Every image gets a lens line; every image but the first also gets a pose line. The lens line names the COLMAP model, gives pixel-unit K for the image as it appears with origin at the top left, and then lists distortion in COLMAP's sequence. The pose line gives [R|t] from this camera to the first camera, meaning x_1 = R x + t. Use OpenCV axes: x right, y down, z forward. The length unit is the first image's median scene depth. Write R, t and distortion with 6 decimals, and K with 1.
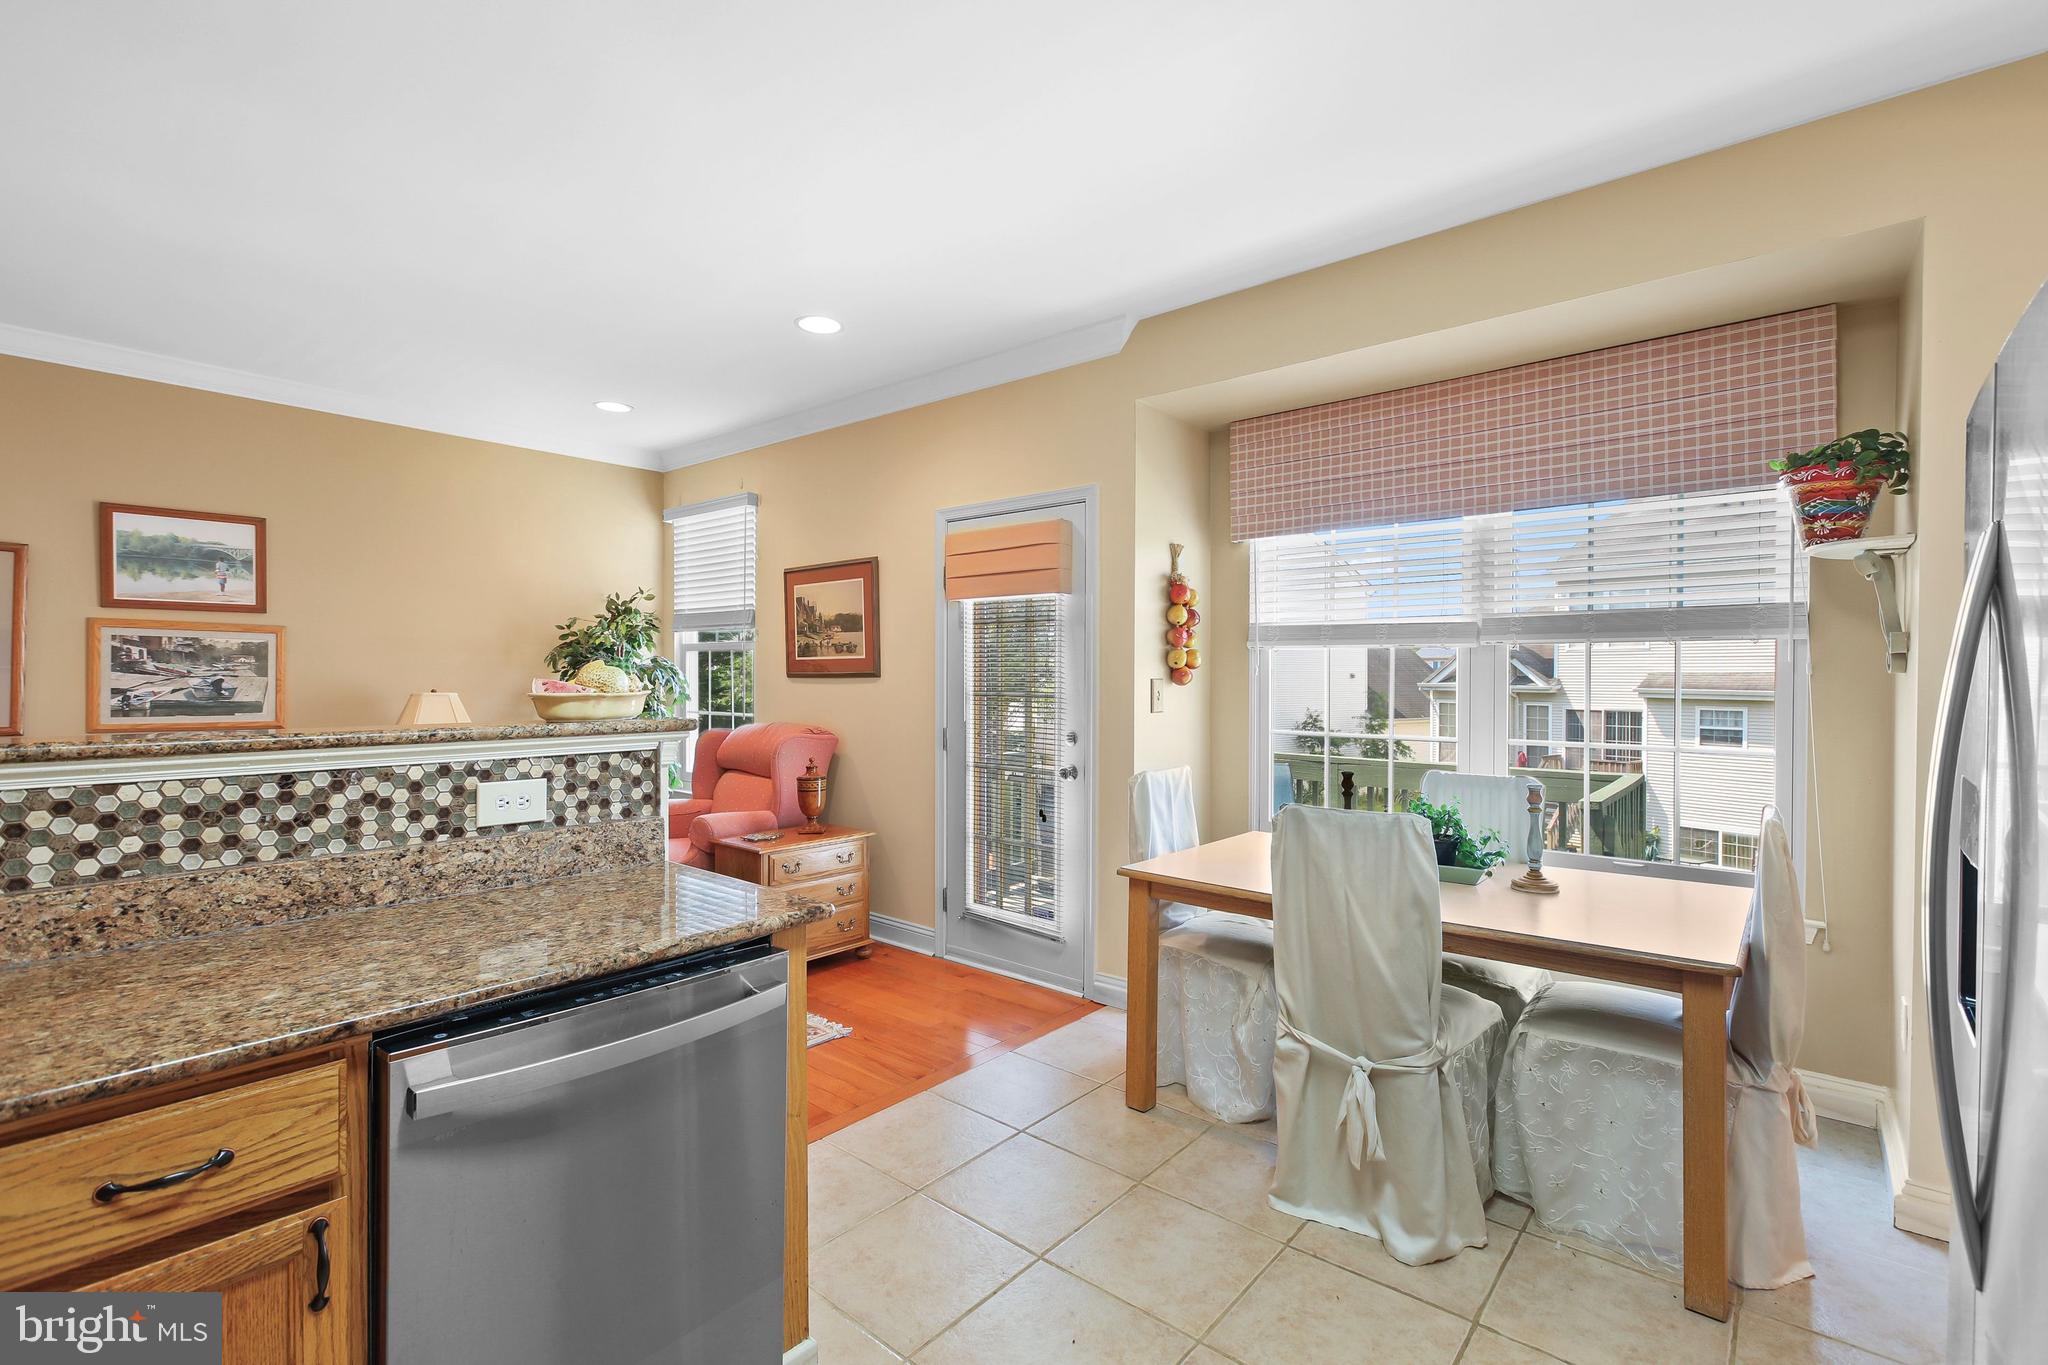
lens RADIAL K [[917.7, 0, 1024.0], [0, 917.7, 682.5], [0, 0, 1]] dist [0.002132, 0.000481]
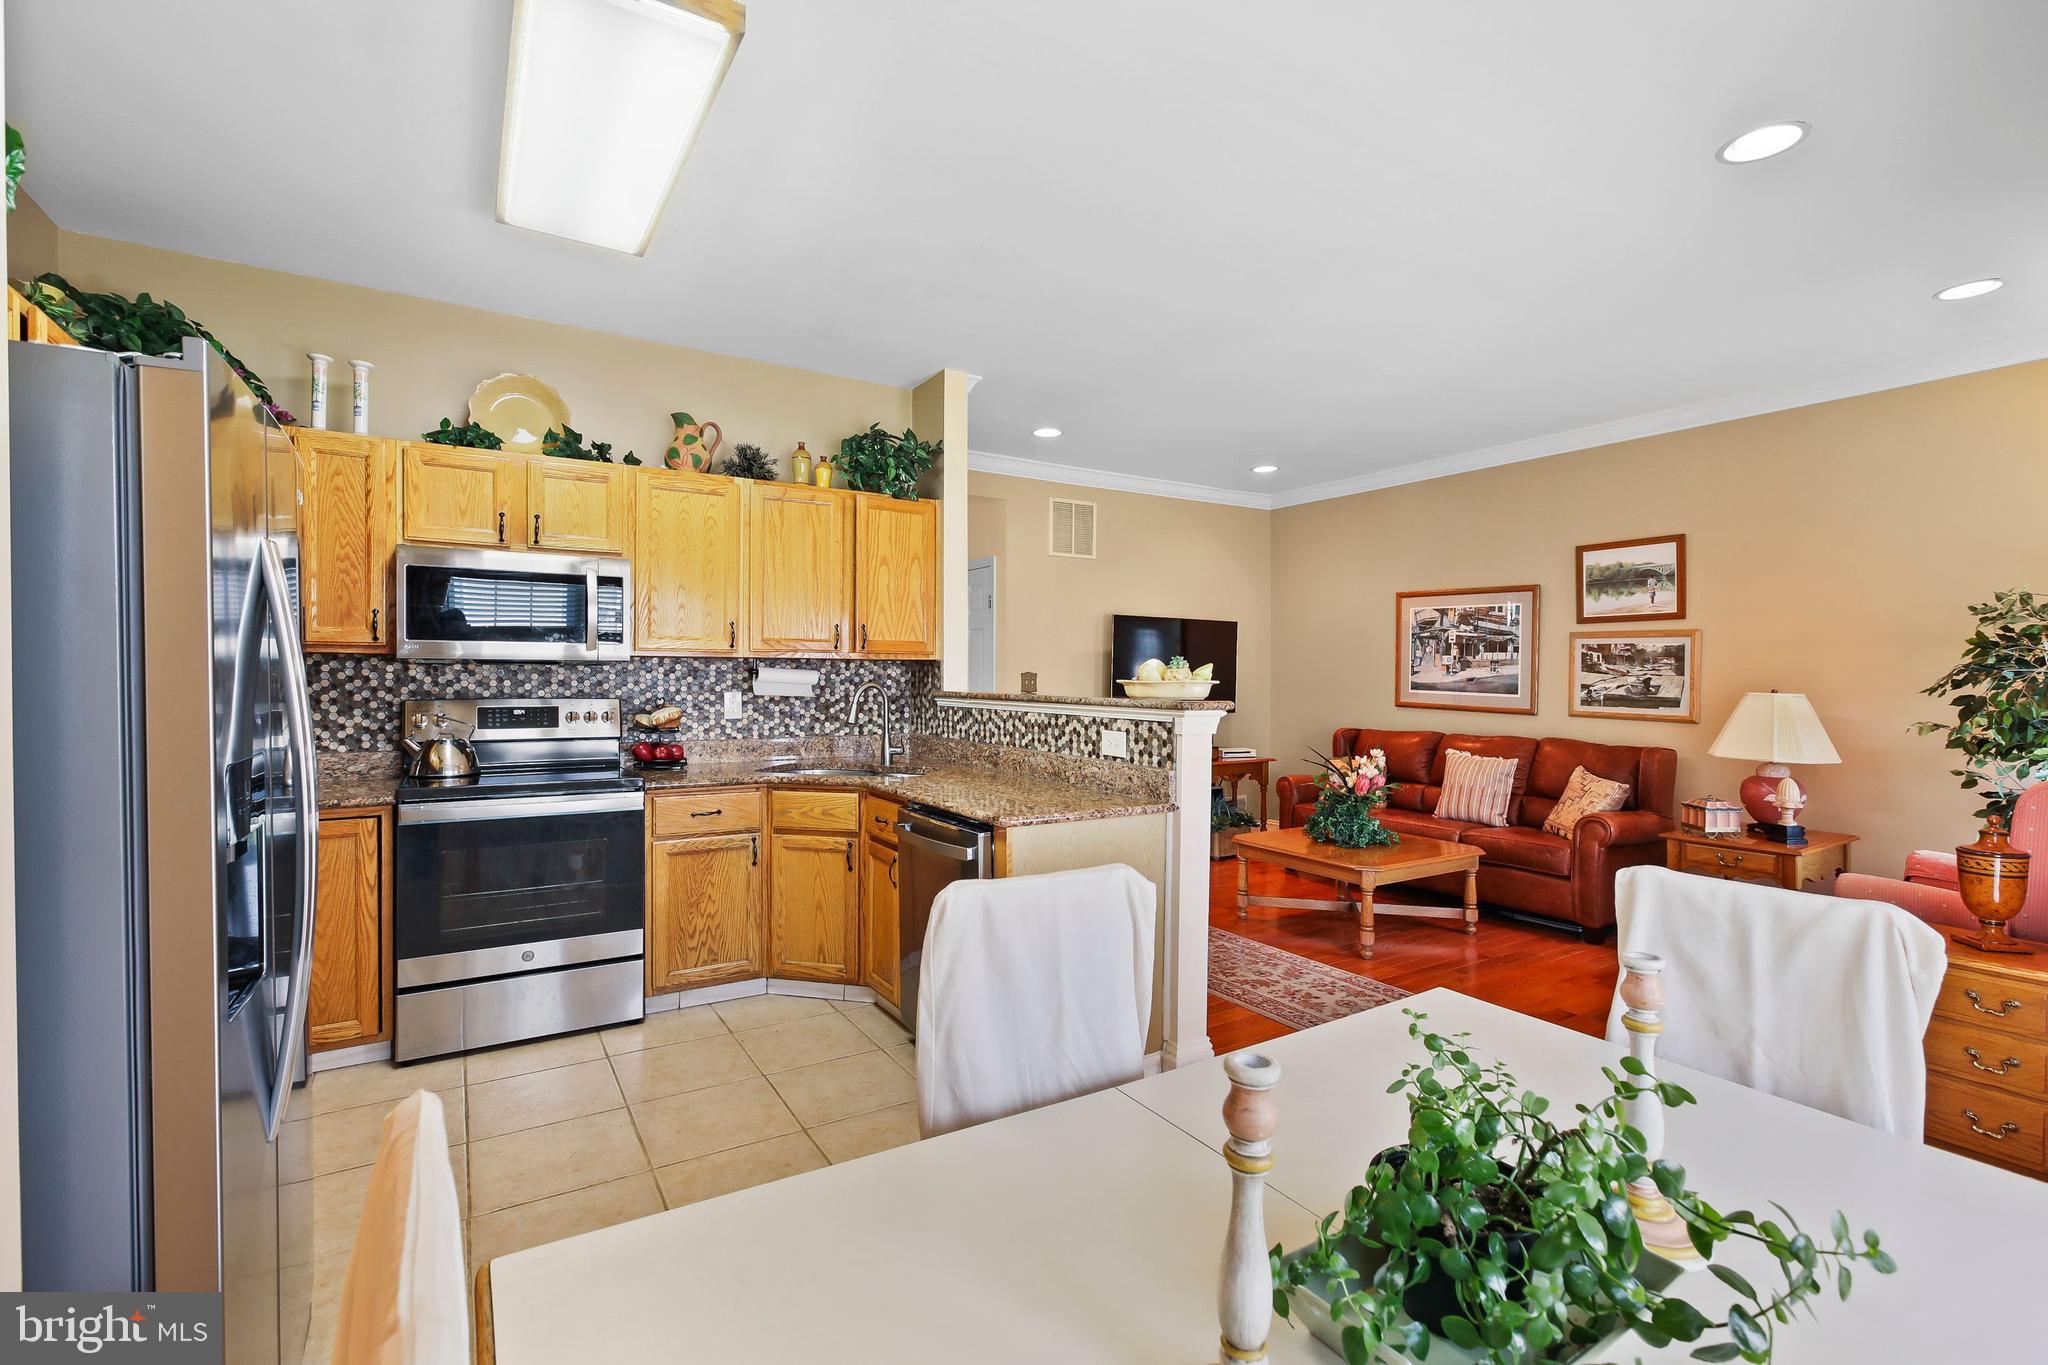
lens RADIAL K [[917.7, 0, 1024.0], [0, 917.7, 682.5], [0, 0, 1]] dist [0.002132, 0.000481]
pose [[-0.309934, 0.006443, -0.950736, 1.003891], [-0.012895, 0.999857, 0.010980, -0.000465], [0.950671, 0.015663, -0.309806, 1.223015]]
